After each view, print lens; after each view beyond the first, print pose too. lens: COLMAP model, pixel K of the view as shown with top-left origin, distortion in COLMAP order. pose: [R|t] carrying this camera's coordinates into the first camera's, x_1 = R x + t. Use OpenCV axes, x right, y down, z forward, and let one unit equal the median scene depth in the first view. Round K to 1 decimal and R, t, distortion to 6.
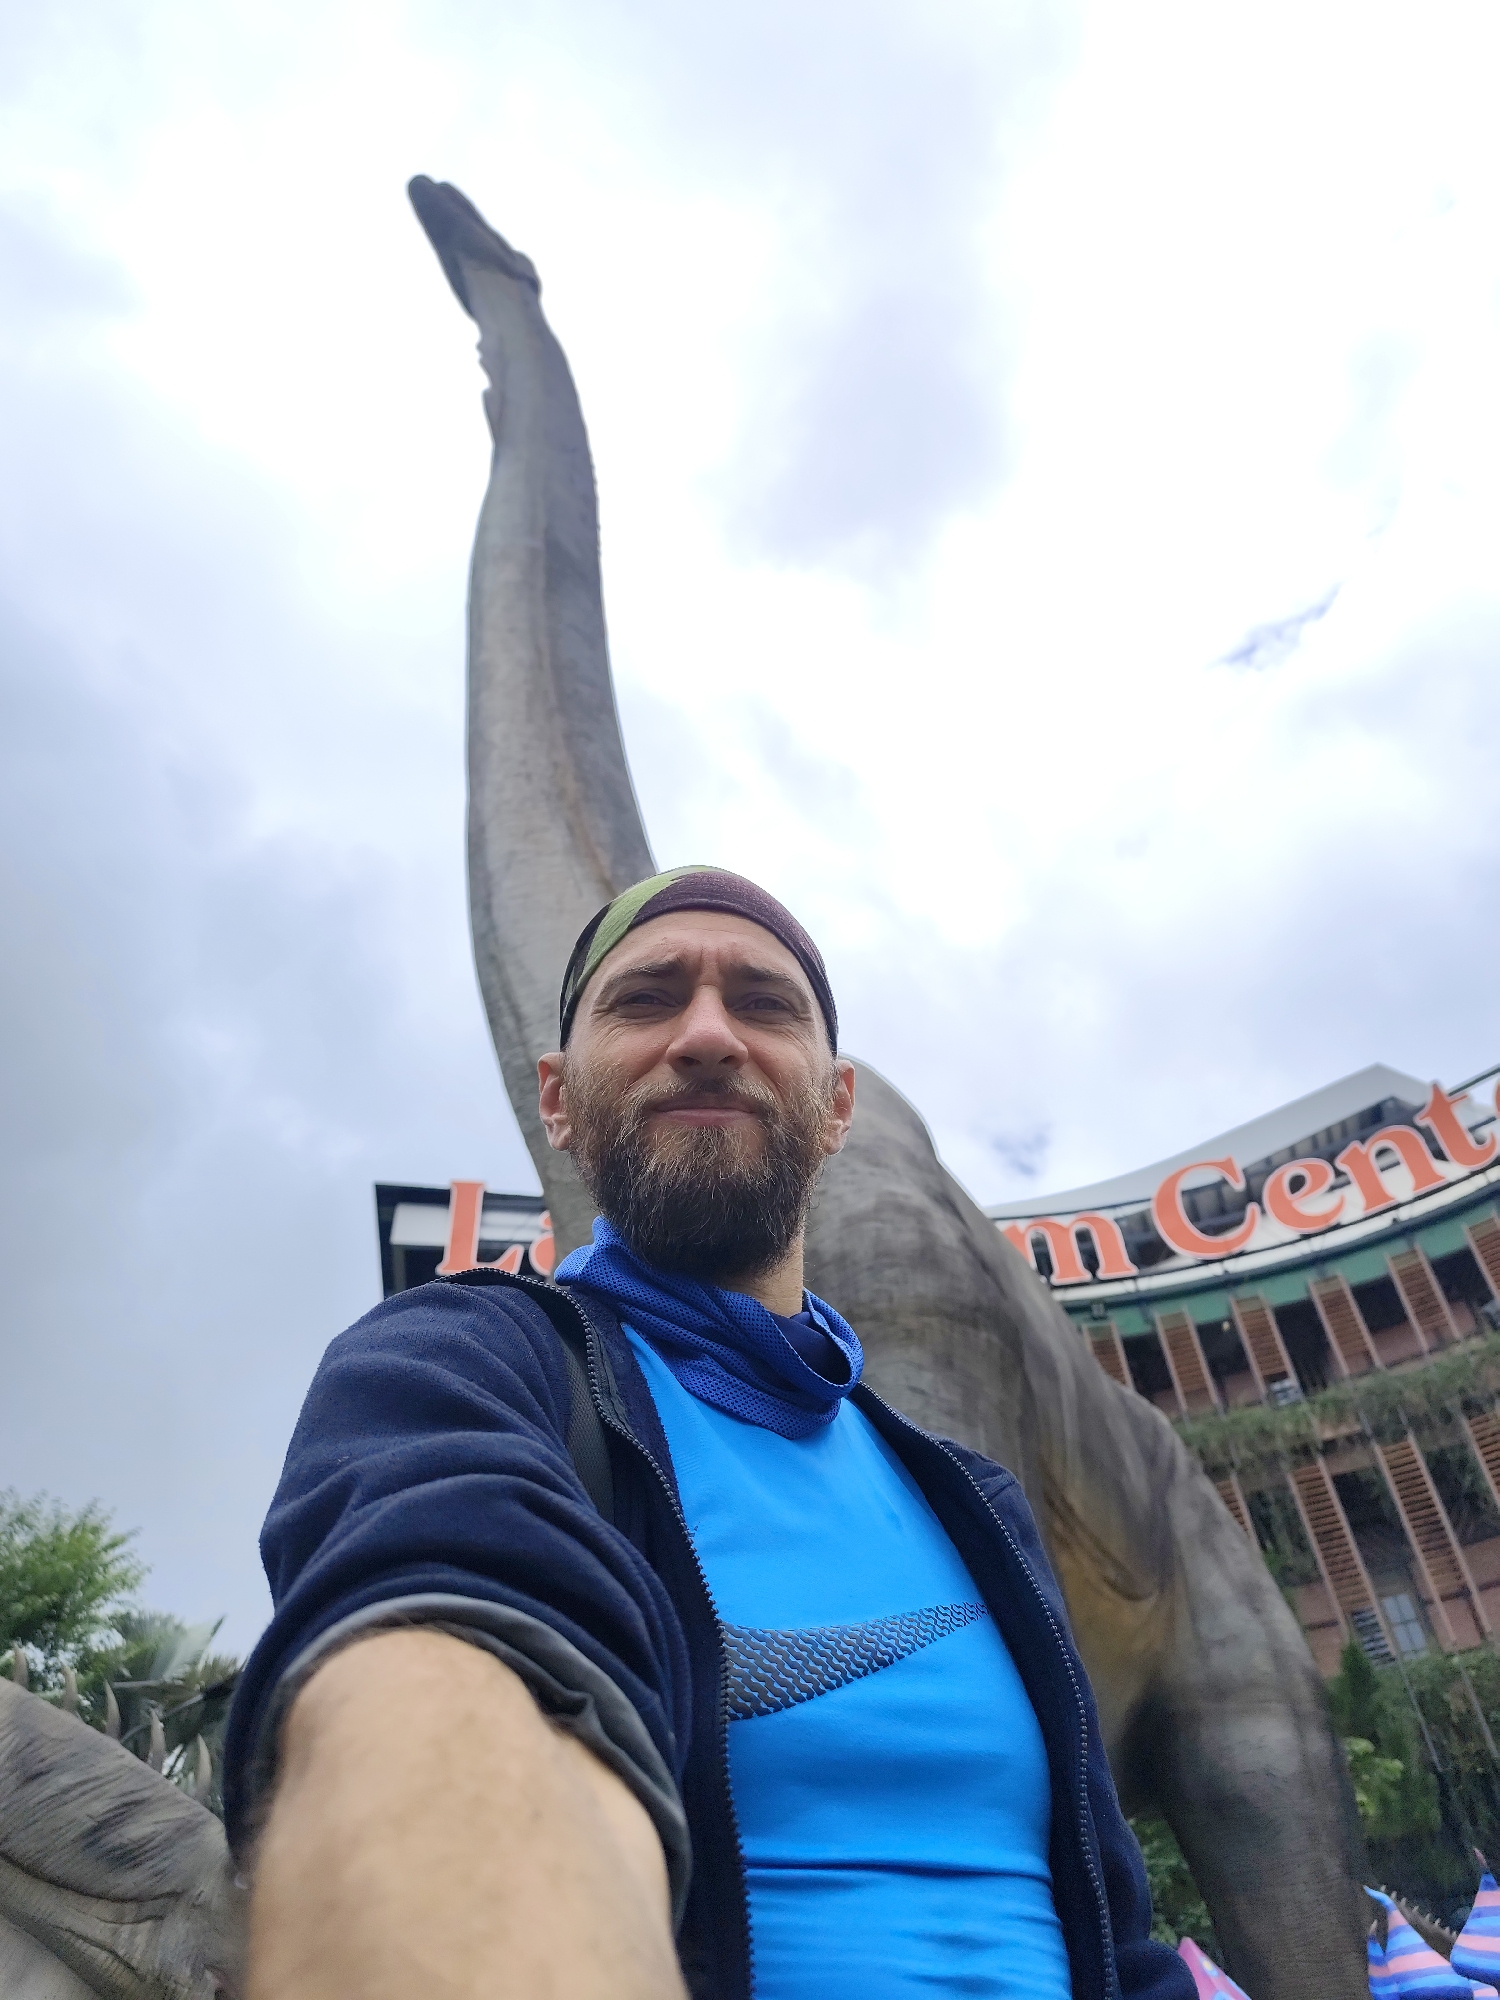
lens RADIAL K [[1352.9, 0, 772.2], [0, 1352.9, 1014.6], [0, 0, 1]] dist [0.006479, -0.007094]
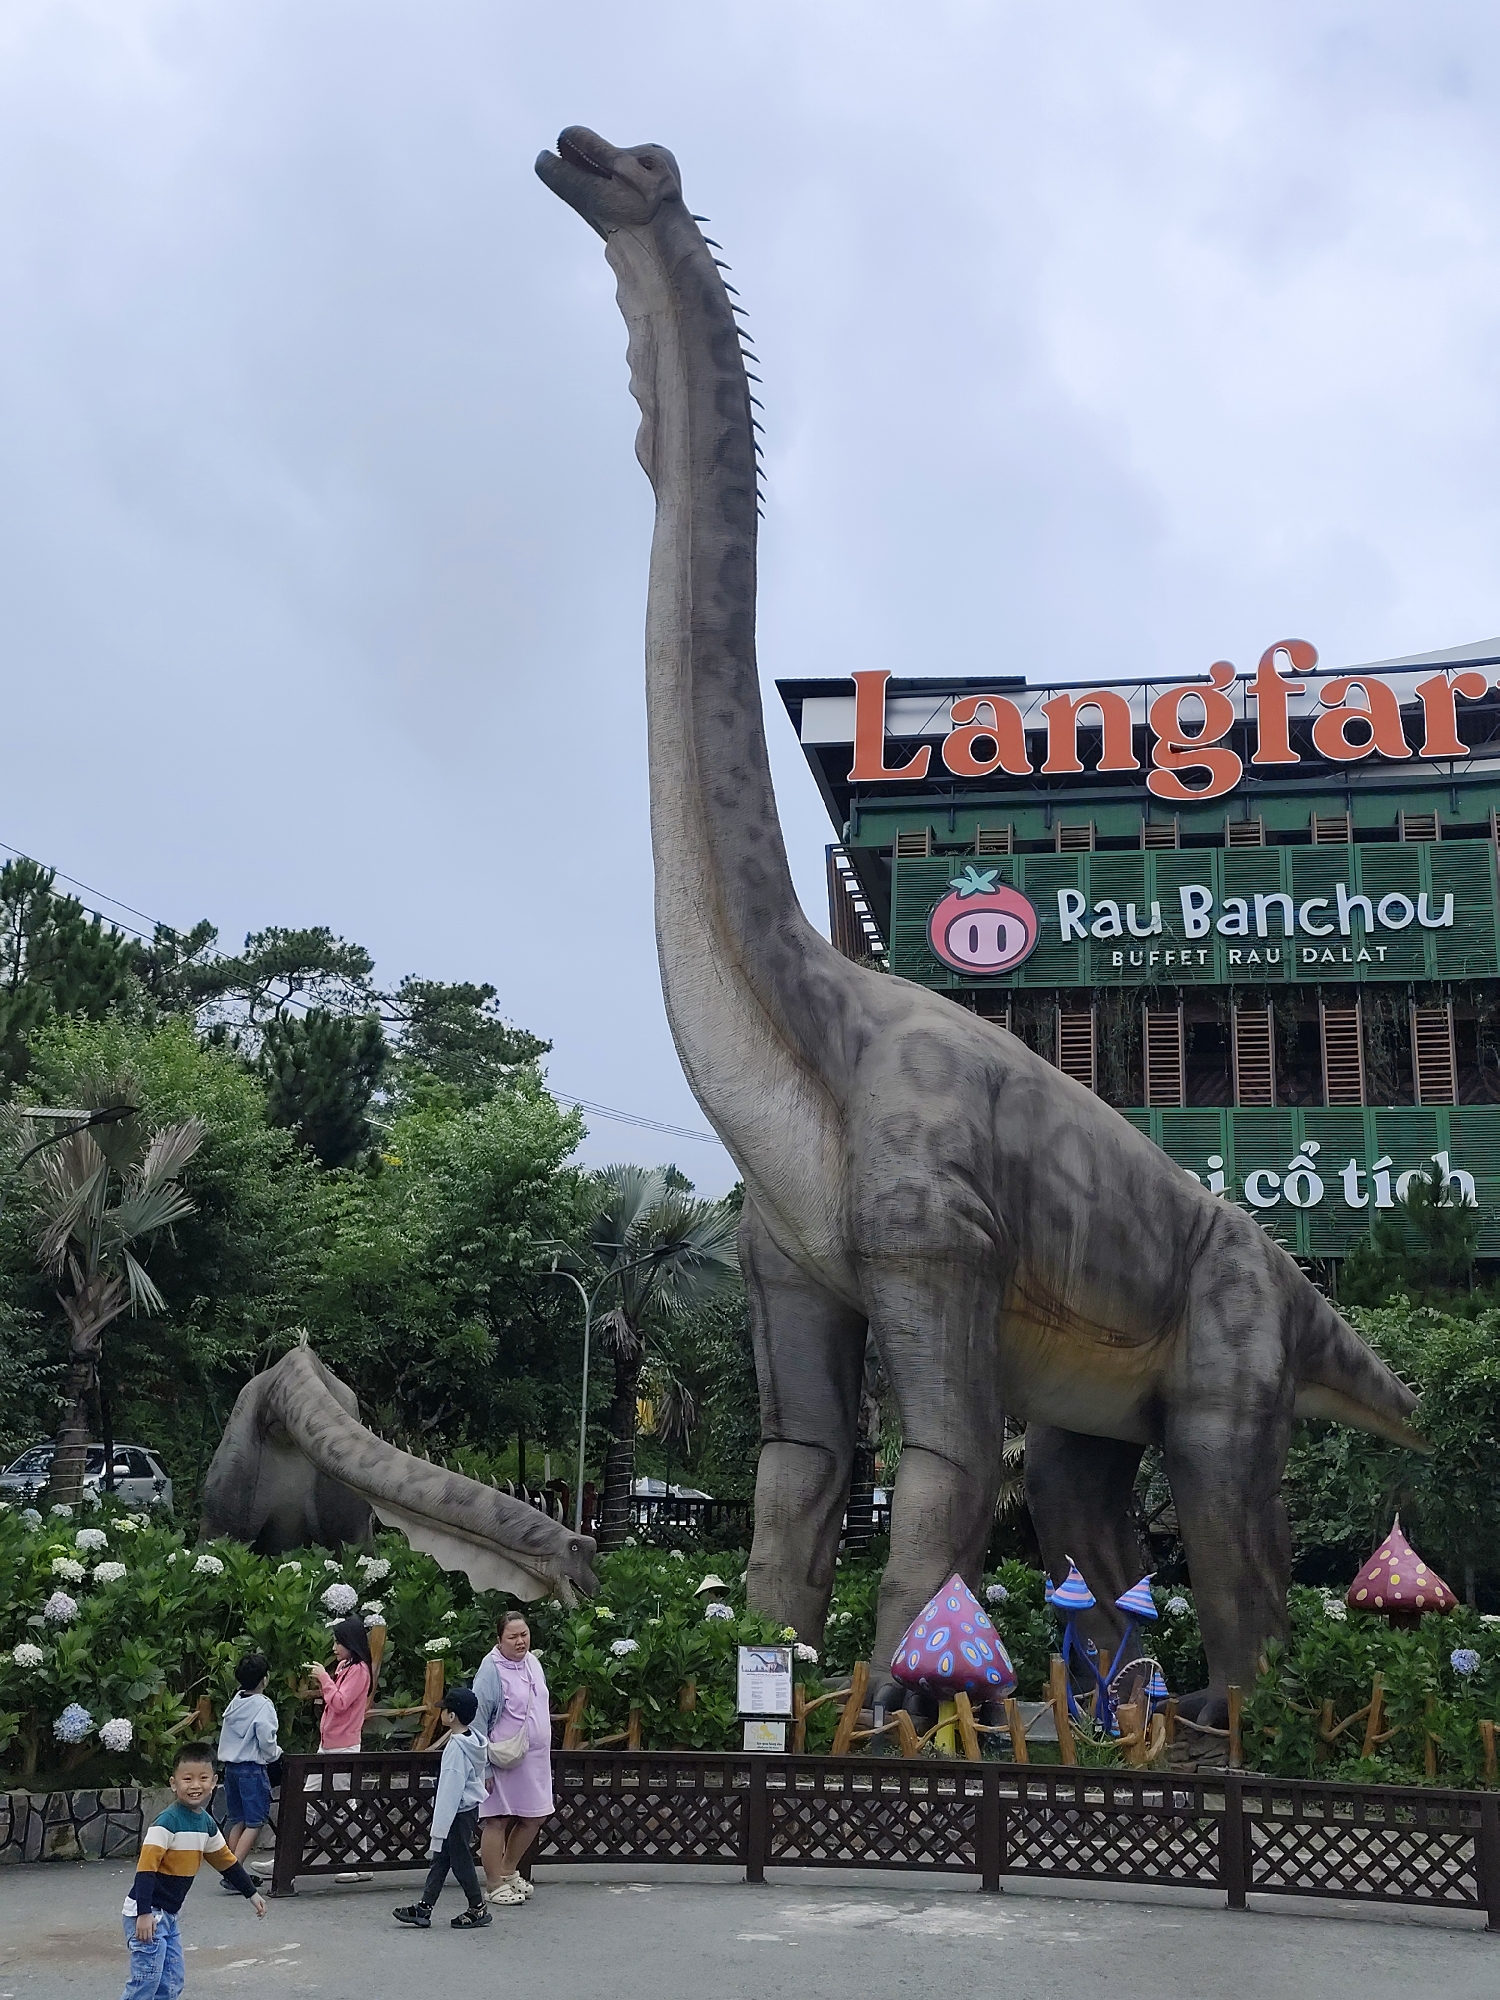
lens RADIAL K [[1863.4, 0, 807.9], [0, 1863.4, 1027.7], [0, 0, 1]] dist [0.049820, 0.000000]
pose [[0.945539, 0.004316, -0.325479, 0.517375], [0.145500, 0.888854, 0.434475, -0.756974], [0.291179, -0.458171, 0.839818, -0.649592]]
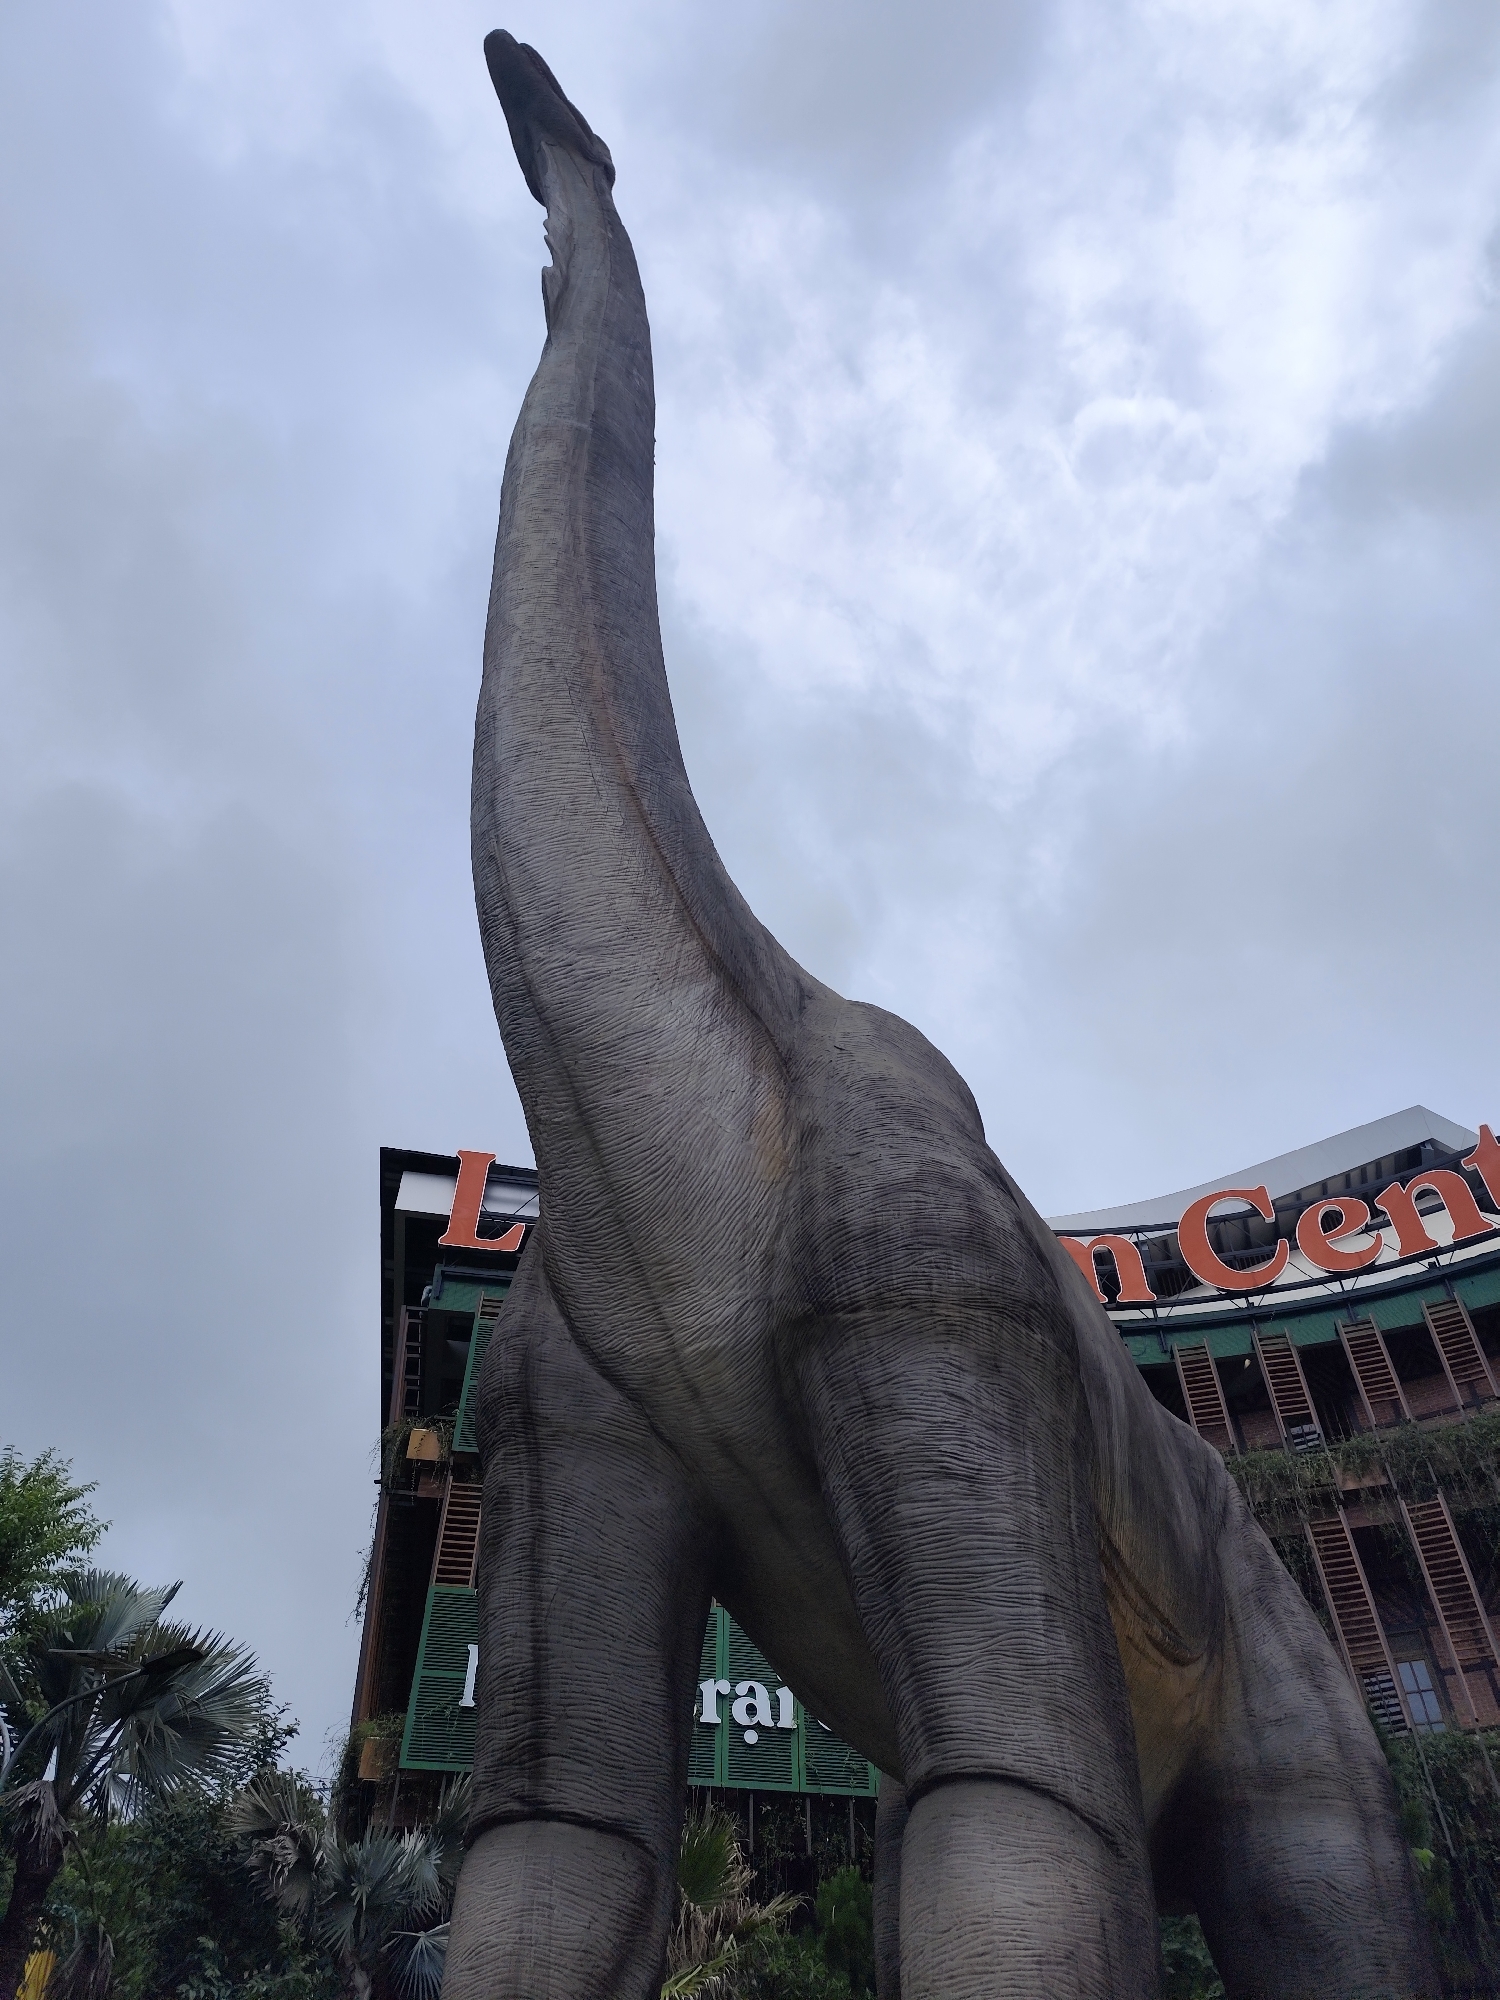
lens RADIAL K [[1352.9, 0, 760.6], [0, 1352.9, 988.7], [0, 0, 1]] dist [0.006479, -0.007094]
pose [[0.997054, 0.071306, -0.028270, -0.003767], [-0.071854, 0.997237, -0.018834, 0.033690], [0.026849, 0.020809, 0.999423, 0.105189]]
